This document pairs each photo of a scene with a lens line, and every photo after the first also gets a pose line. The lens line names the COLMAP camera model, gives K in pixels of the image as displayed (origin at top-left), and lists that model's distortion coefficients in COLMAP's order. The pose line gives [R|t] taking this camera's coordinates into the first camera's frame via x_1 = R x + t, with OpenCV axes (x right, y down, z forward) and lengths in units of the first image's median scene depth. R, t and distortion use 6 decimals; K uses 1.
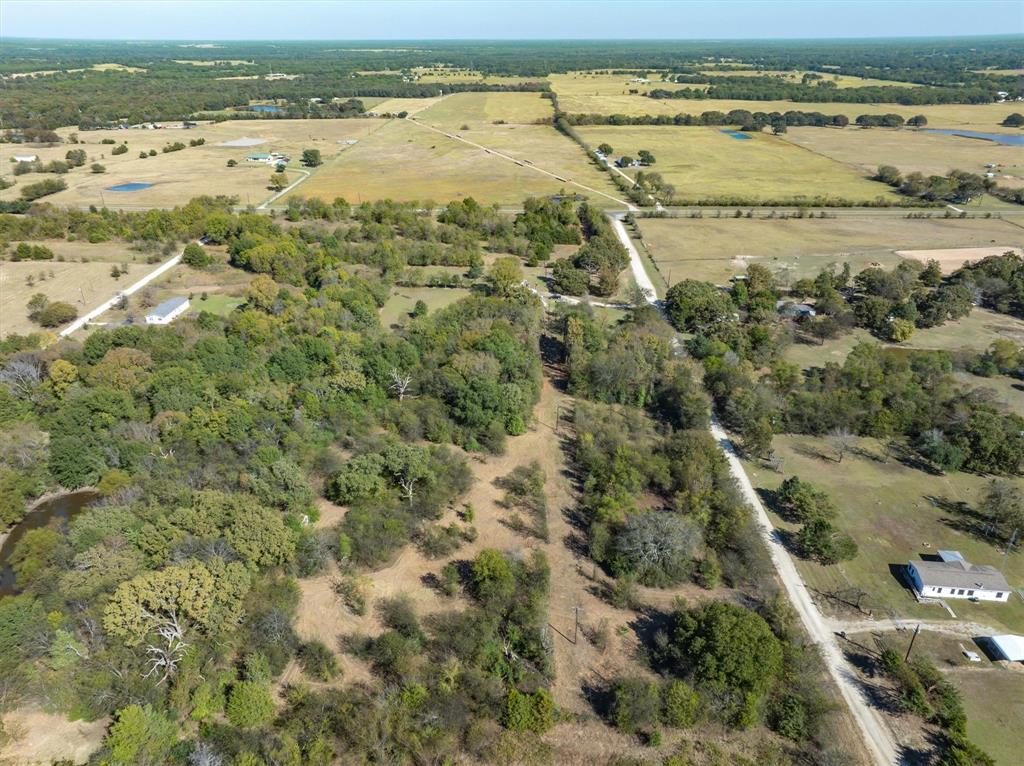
lens RADIAL K [[705.6, 0, 512.0], [0, 705.6, 383.0], [0, 0, 1]] dist [0.006524, 0.006136]
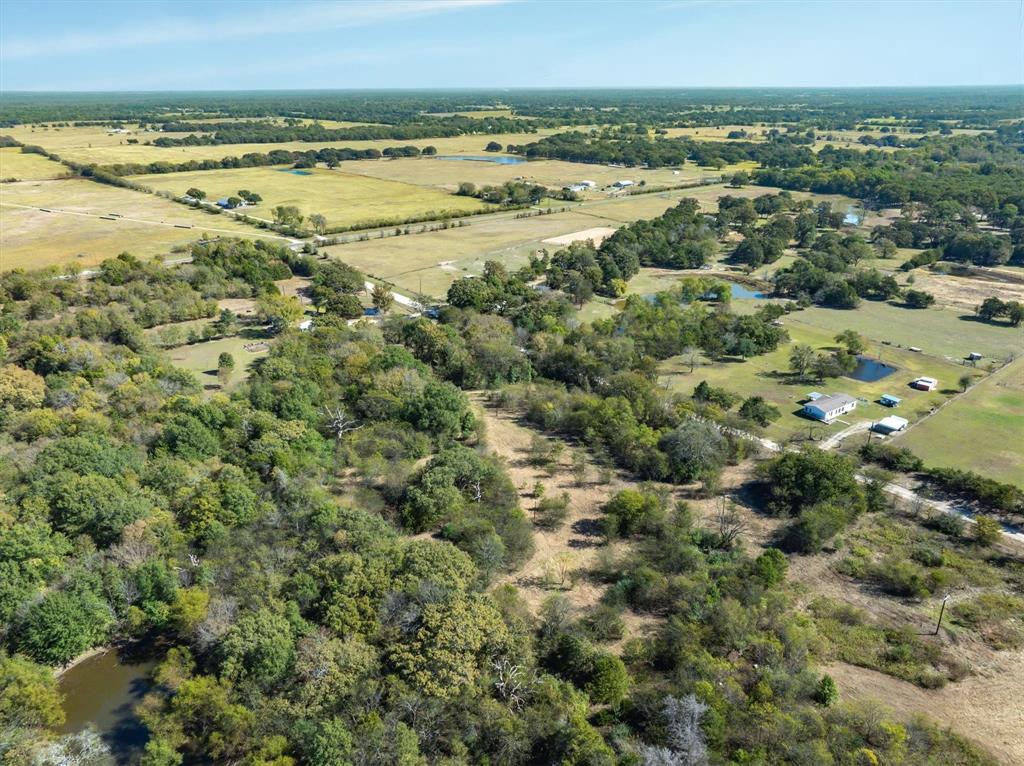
lens RADIAL K [[714.6, 0, 512.0], [0, 714.6, 383.0], [0, 0, 1]] dist [-0.009493, 0.005420]
pose [[0.761111, -0.251197, 0.598005, -0.338986], [0.288452, 0.956861, 0.034810, -0.007292], [-0.580952, 0.146002, 0.800736, 0.073582]]
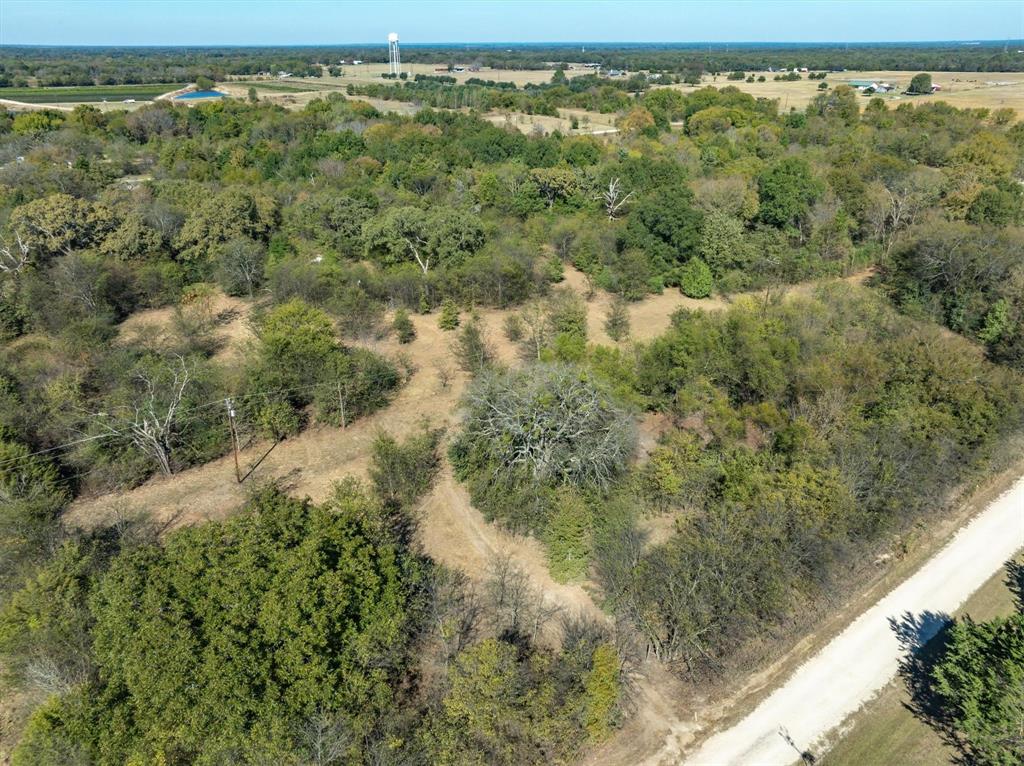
lens RADIAL K [[725.2, 0, 512.0], [0, 725.2, 383.0], [0, 0, 1]] dist [-0.017733, 0.007807]
pose [[0.622999, 0.338724, -0.705081, 0.216321], [-0.342472, 0.928511, 0.143457, 0.063210], [0.703268, 0.152097, 0.694465, 0.299660]]
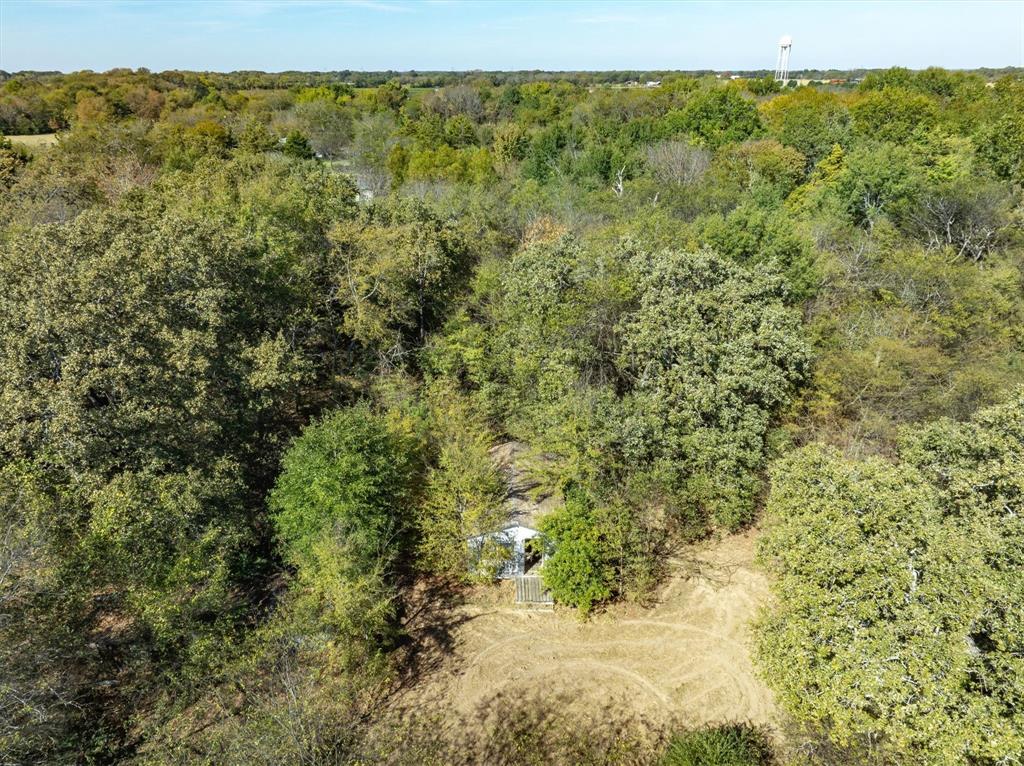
lens RADIAL K [[714.6, 0, 512.0], [0, 714.6, 383.0], [0, 0, 1]] dist [-0.009493, 0.005420]
pose [[0.201105, 0.397085, -0.895477, -0.068335], [-0.420342, 0.860694, 0.287261, 0.055055], [0.884799, 0.318637, 0.340002, 0.447006]]
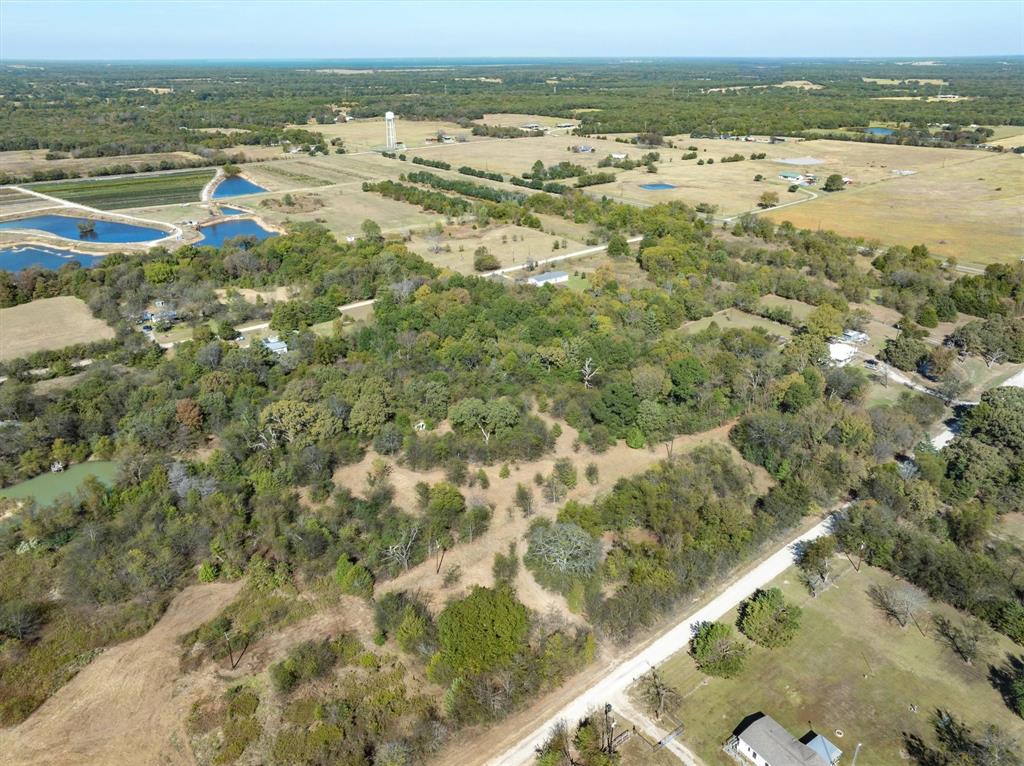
lens RADIAL K [[714.6, 0, 512.0], [0, 714.6, 383.0], [0, 0, 1]] dist [-0.009493, 0.005420]
pose [[0.651081, 0.317346, -0.689482, 0.358793], [-0.332414, 0.935867, 0.116849, -0.048493], [0.682345, 0.153115, 0.714816, 0.062634]]
